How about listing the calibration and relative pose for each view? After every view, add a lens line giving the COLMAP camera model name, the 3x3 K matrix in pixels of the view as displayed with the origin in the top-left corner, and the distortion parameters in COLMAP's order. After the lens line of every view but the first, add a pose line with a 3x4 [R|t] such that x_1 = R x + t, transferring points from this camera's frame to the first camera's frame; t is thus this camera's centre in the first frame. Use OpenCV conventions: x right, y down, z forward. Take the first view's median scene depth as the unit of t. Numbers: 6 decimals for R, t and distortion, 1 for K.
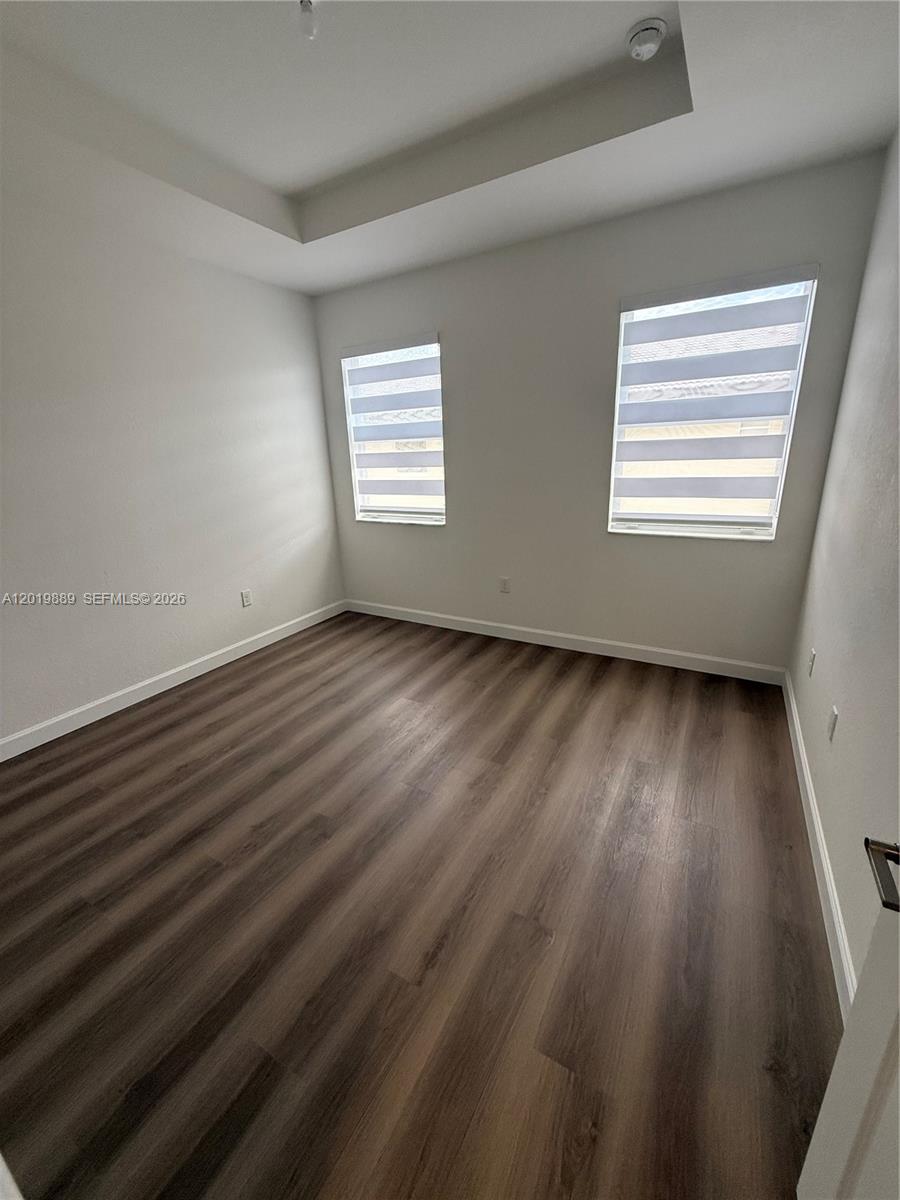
lens RADIAL K [[481.2, 0, 439.7], [0, 481.2, 596.7], [0, 0, 1]] dist [-0.001457, -0.000015]
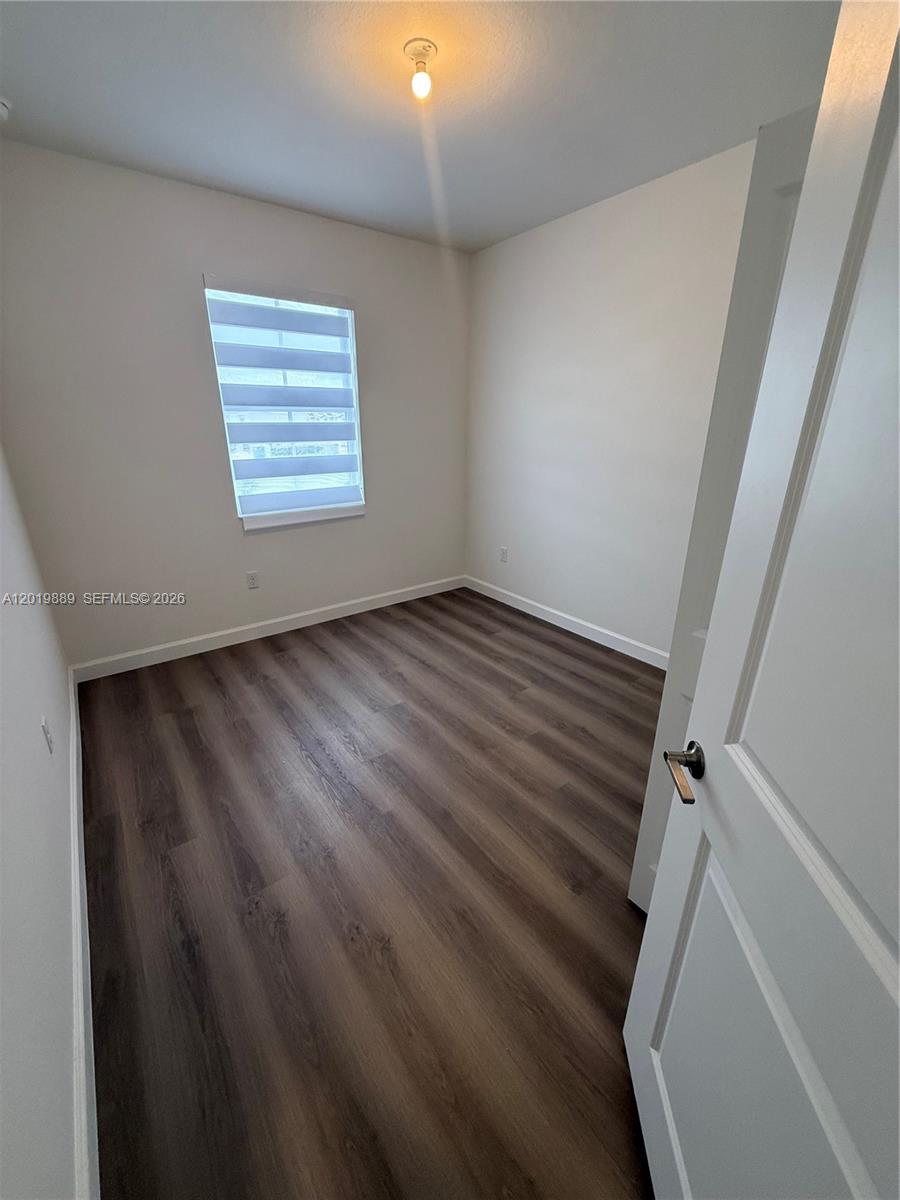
lens RADIAL K [[481.2, 0, 439.7], [0, 481.2, 596.7], [0, 0, 1]] dist [-0.001457, -0.000015]
pose [[0.381543, -0.281121, 0.880565, -0.692740], [0.265685, 0.945785, 0.186823, -0.091799], [-0.885345, 0.162672, 0.435547, 0.399280]]
